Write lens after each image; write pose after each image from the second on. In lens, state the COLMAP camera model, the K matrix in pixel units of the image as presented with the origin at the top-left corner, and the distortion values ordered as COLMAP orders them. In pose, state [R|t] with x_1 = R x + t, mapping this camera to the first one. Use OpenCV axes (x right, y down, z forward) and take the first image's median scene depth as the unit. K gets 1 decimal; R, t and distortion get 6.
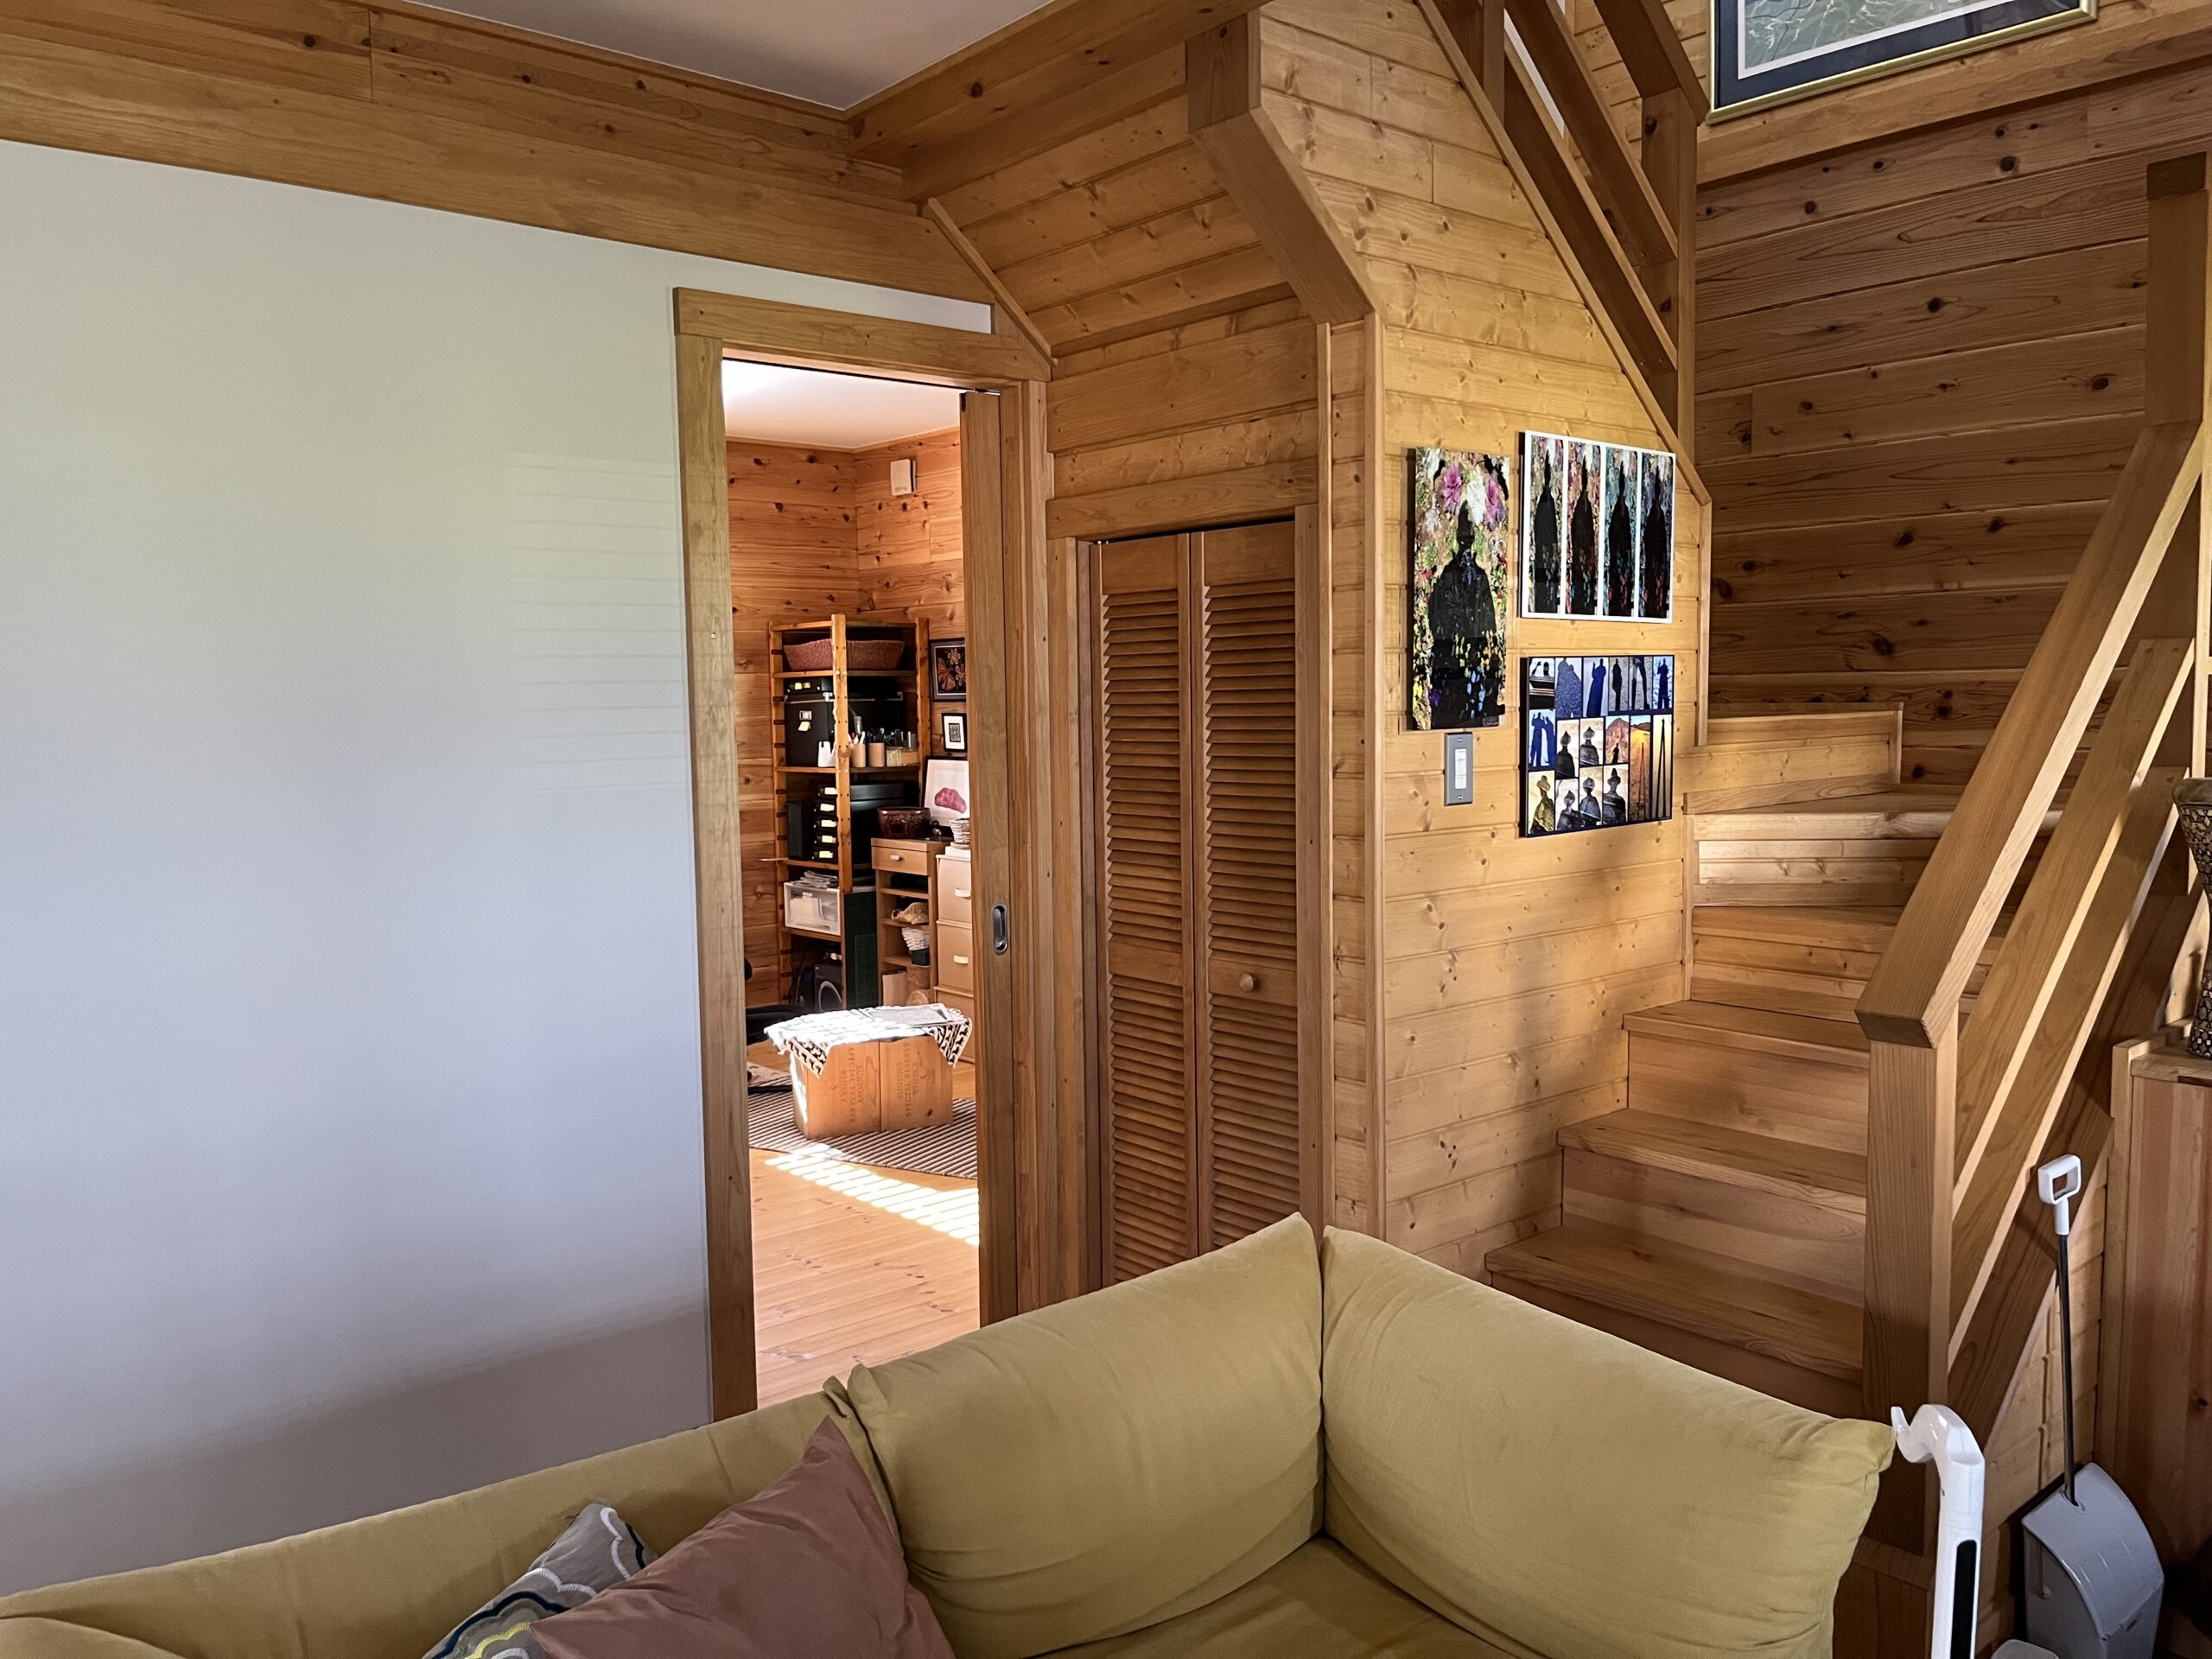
lens RADIAL K [[1677.8, 0, 1097.5], [0, 1677.8, 831.1], [0, 0, 1]] dist [0.066020, -0.096636]
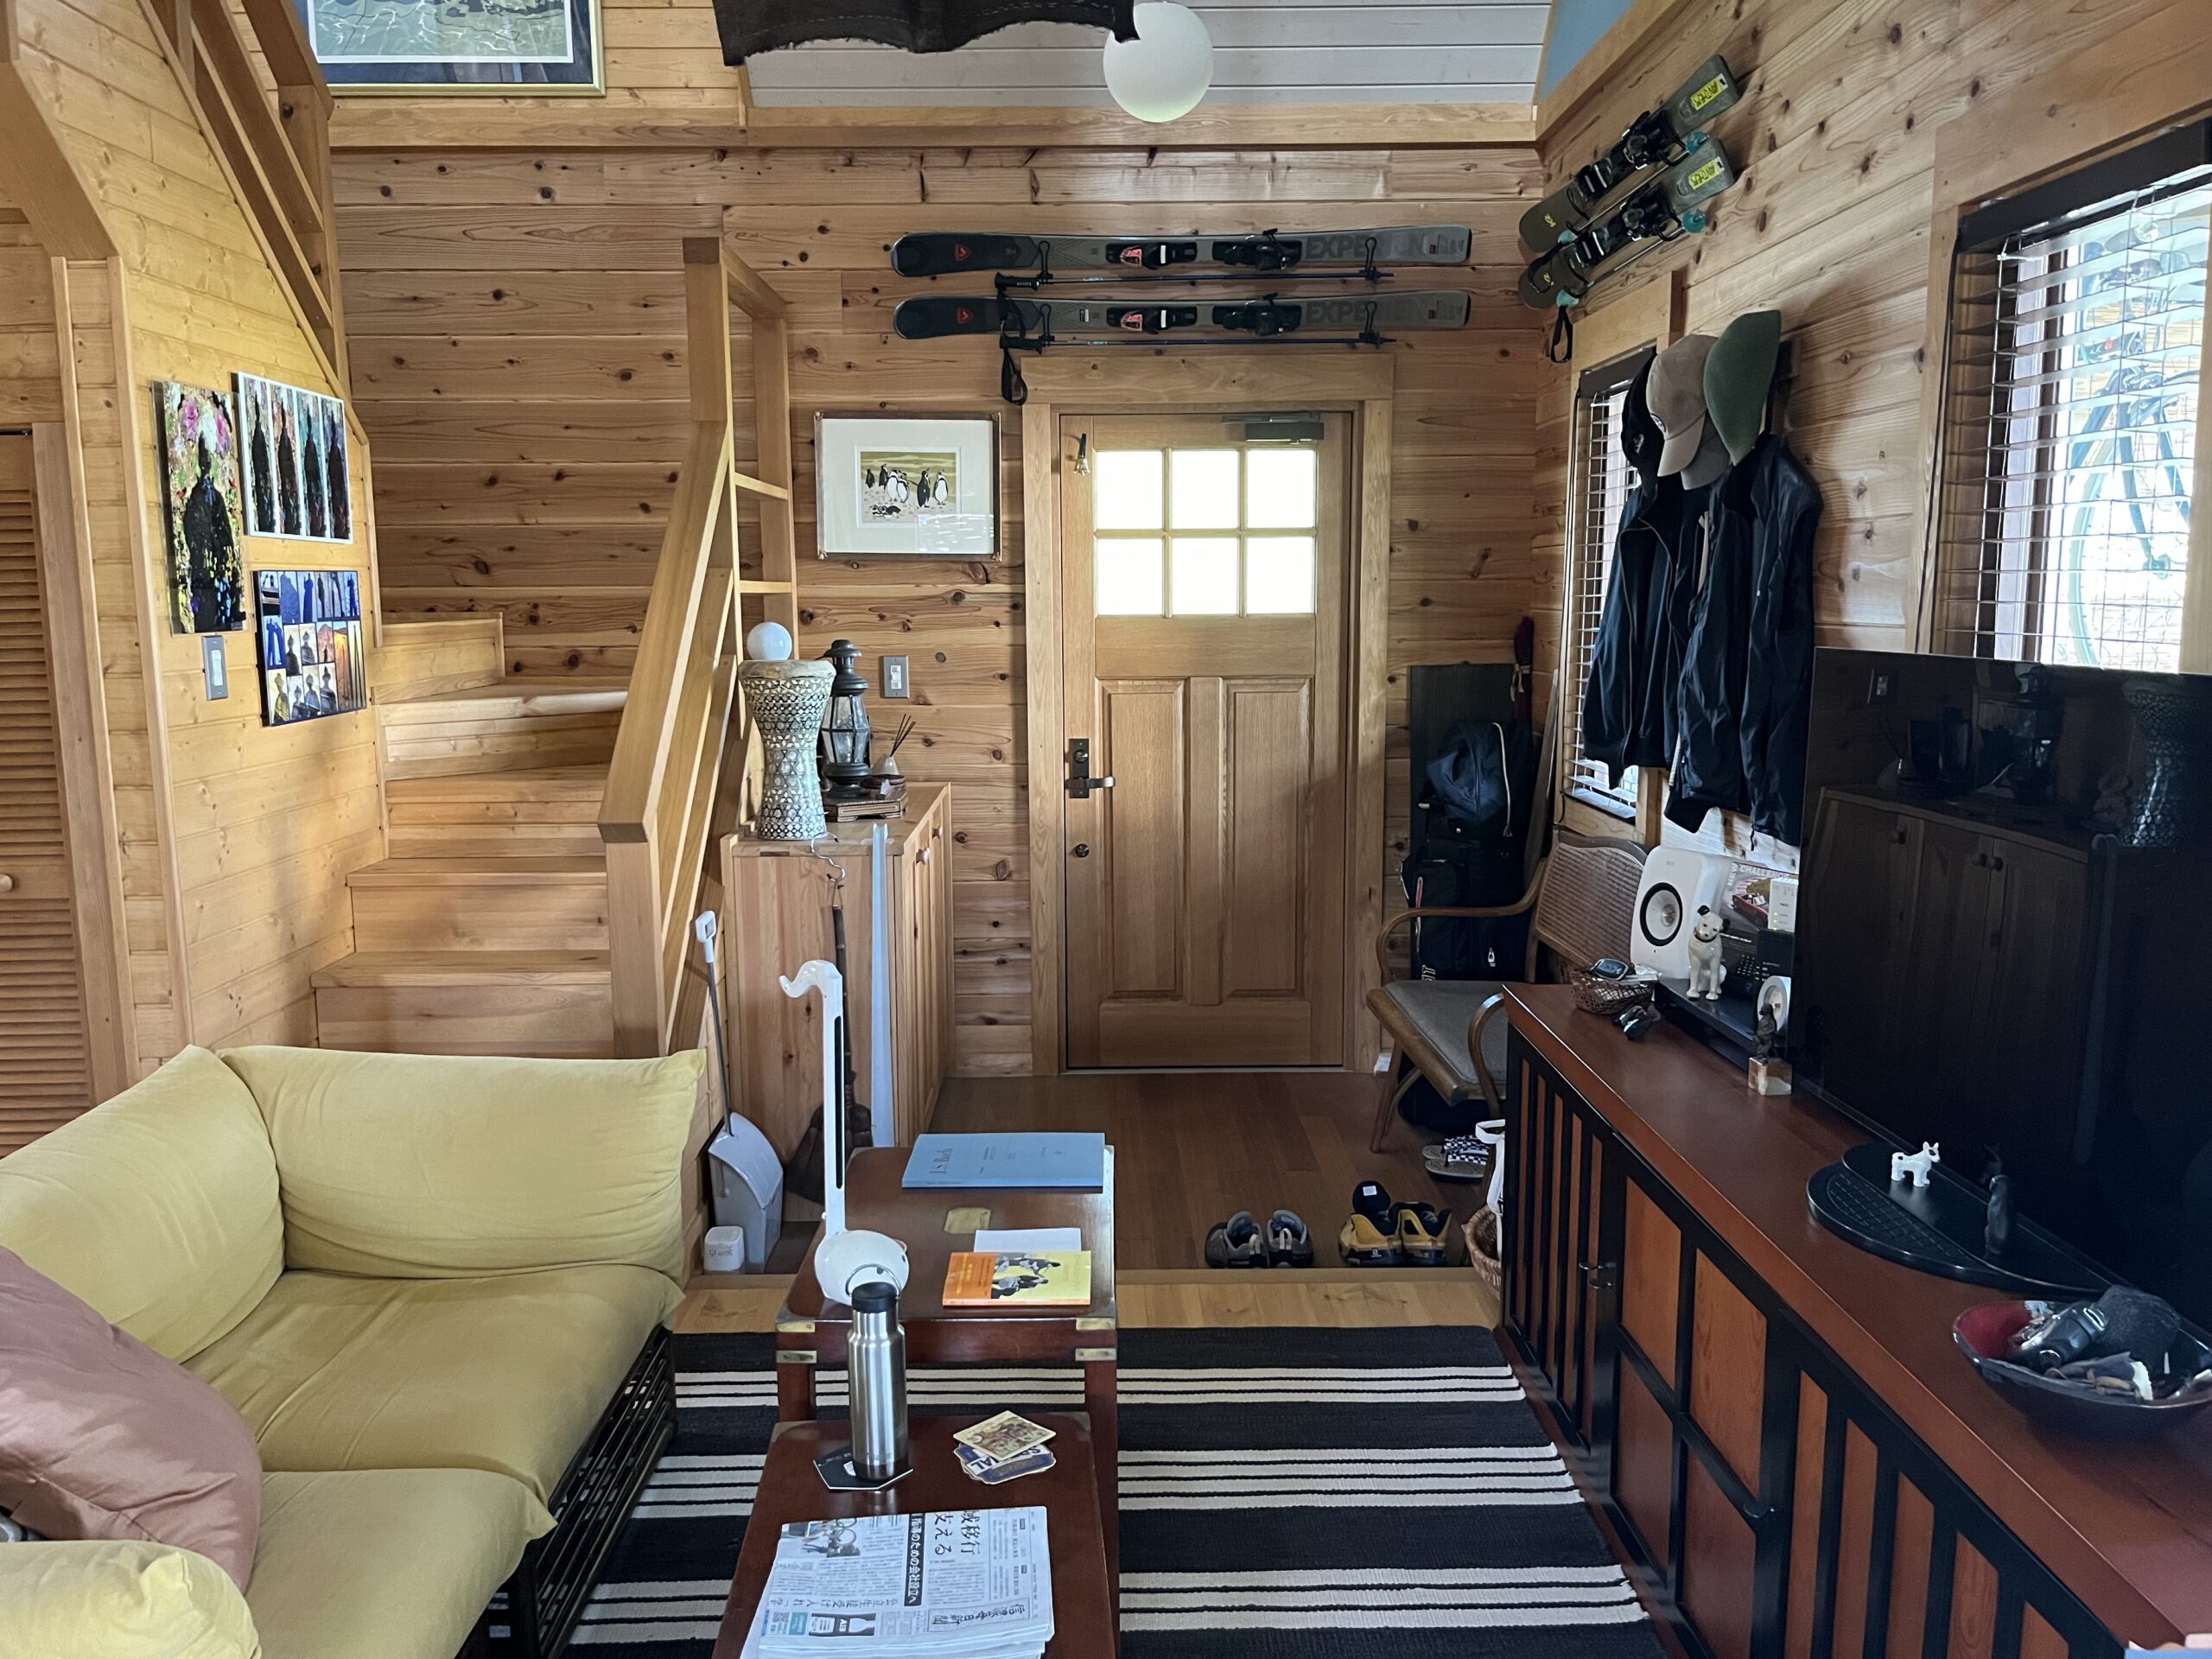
lens RADIAL K [[1677.8, 0, 1097.5], [0, 1677.8, 831.1], [0, 0, 1]] dist [0.066020, -0.096636]
pose [[0.637313, -0.099507, 0.764153, -0.278528], [0.061277, 0.995032, 0.078466, 0.018395], [-0.768165, -0.003183, 0.640244, -0.184034]]
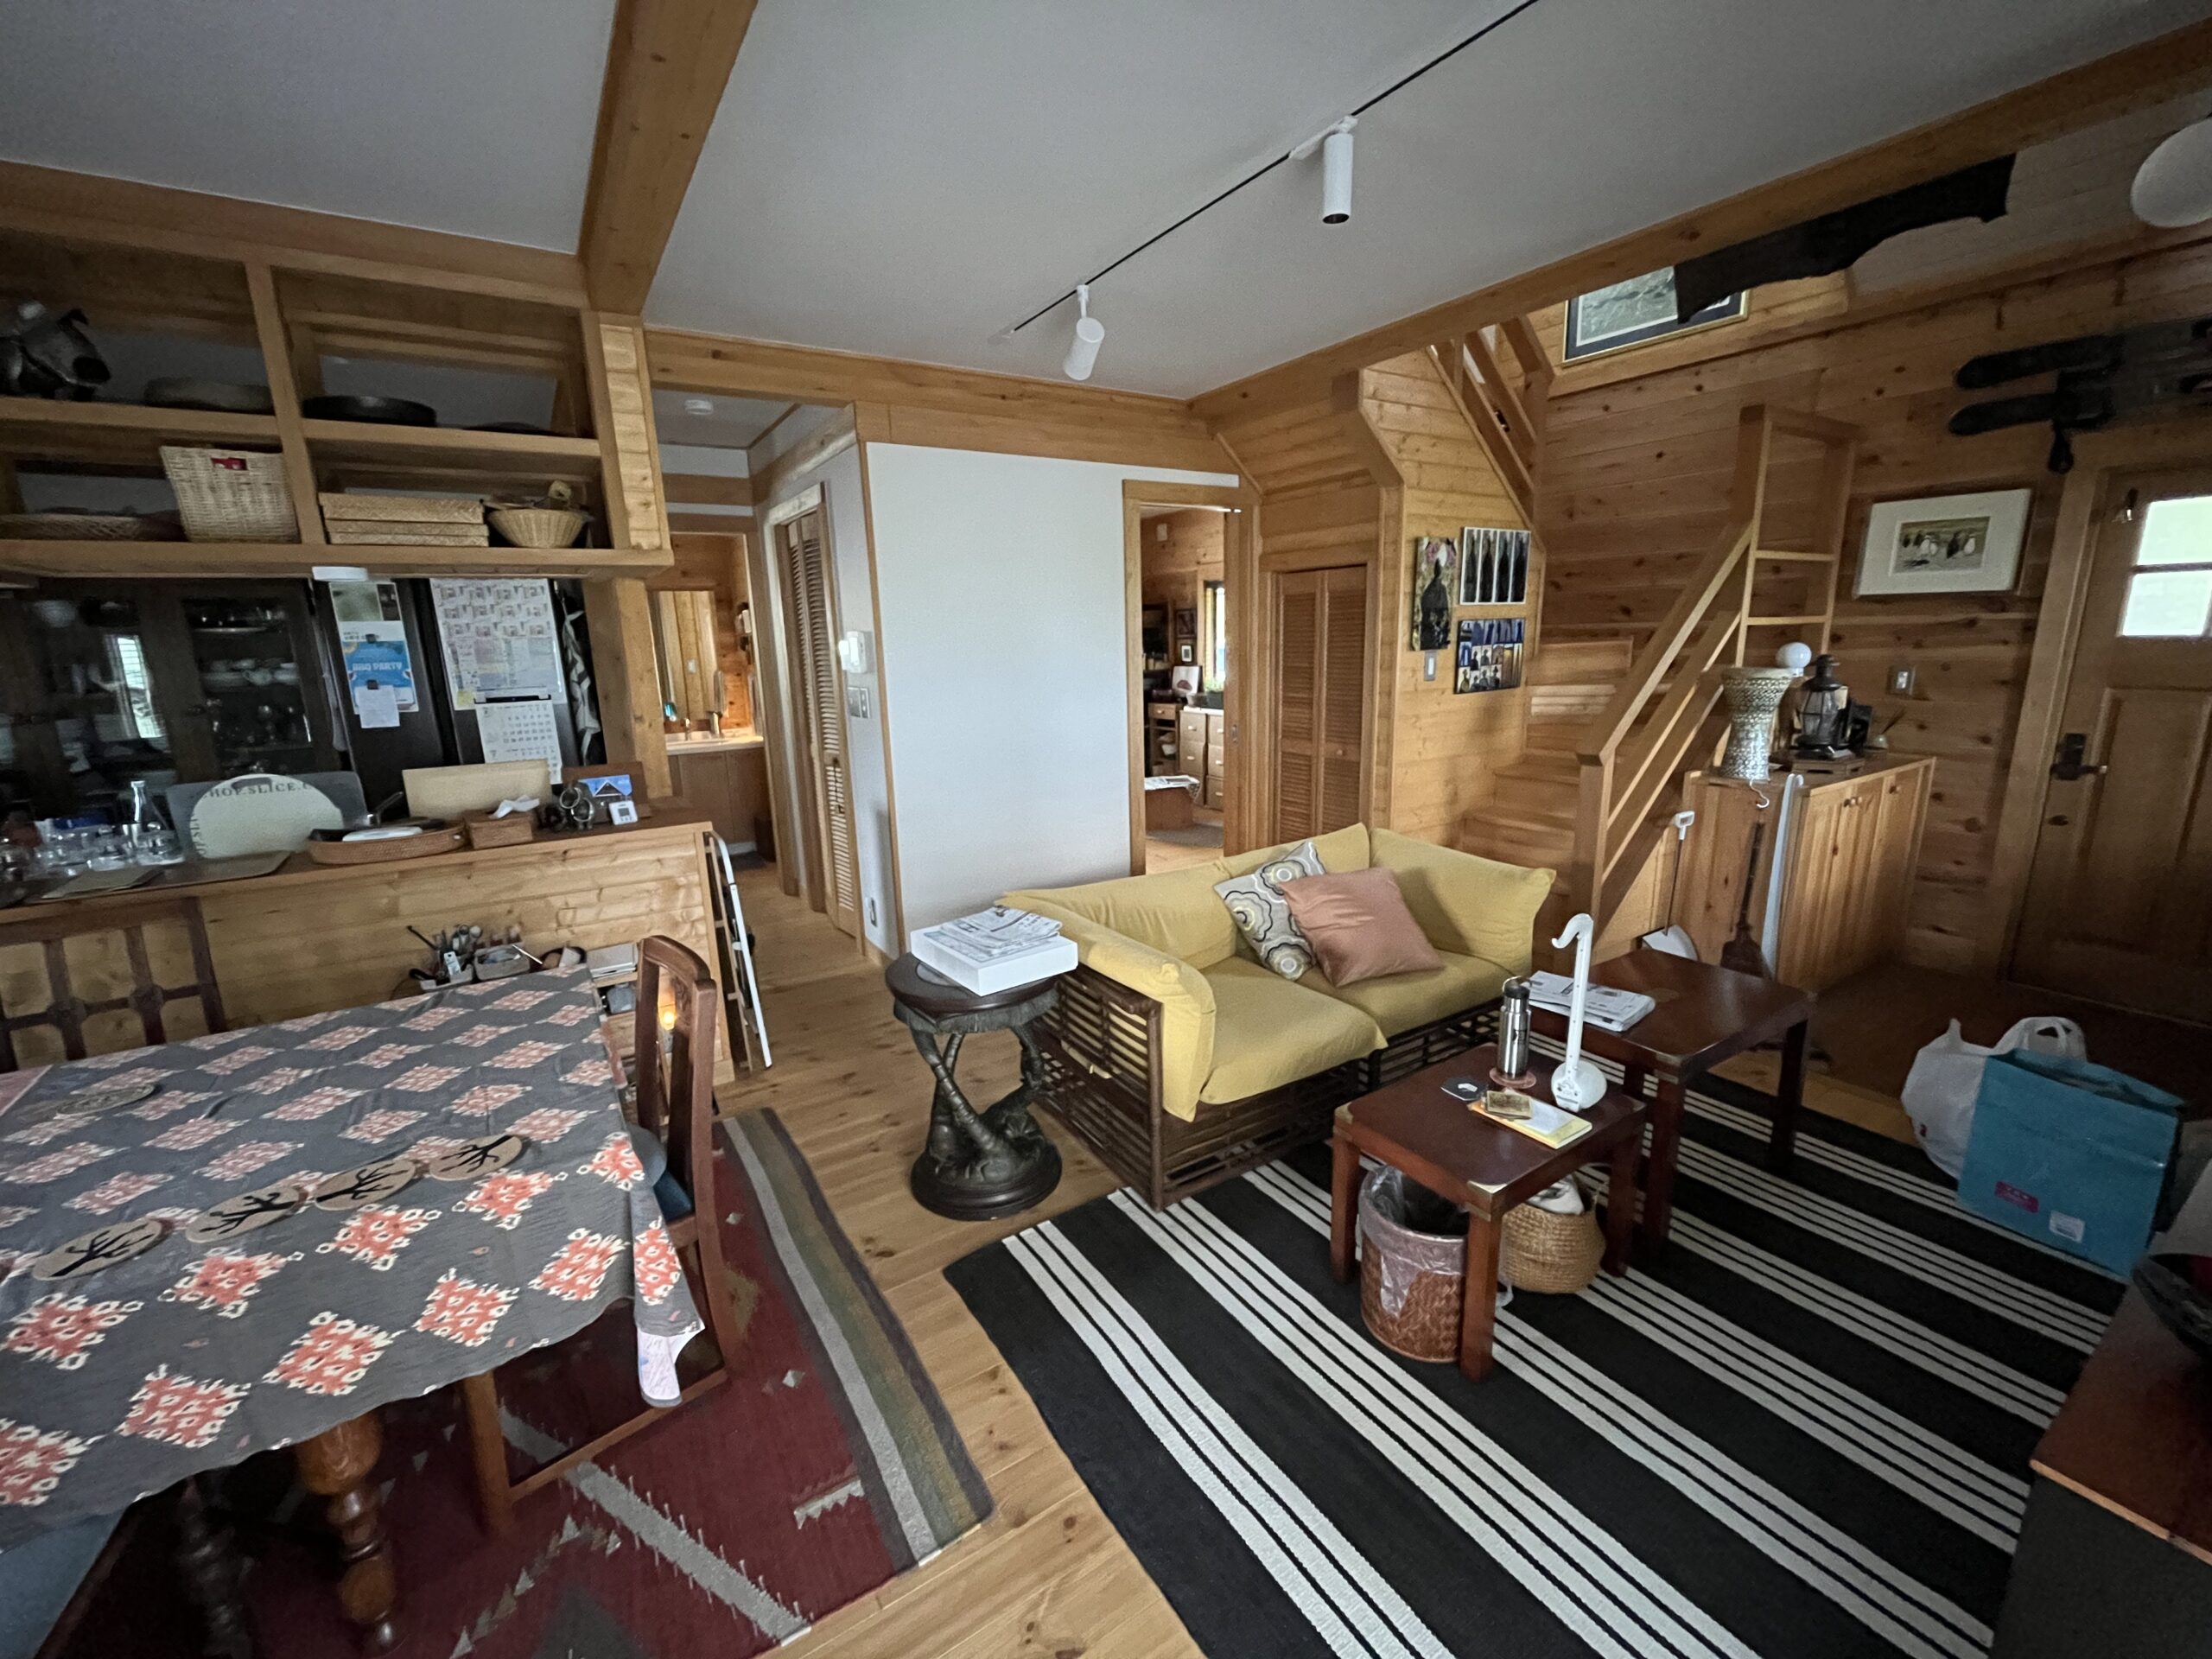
lens RADIAL K [[896.3, 0, 1097.8], [0, 896.3, 834.6], [0, 0, 1]] dist [-0.005785, 0.000738]
pose [[0.990723, 0.017472, -0.134770, -0.089387], [0.001598, 0.990134, 0.140116, 0.022855], [0.135888, -0.139032, 0.980920, -0.400431]]
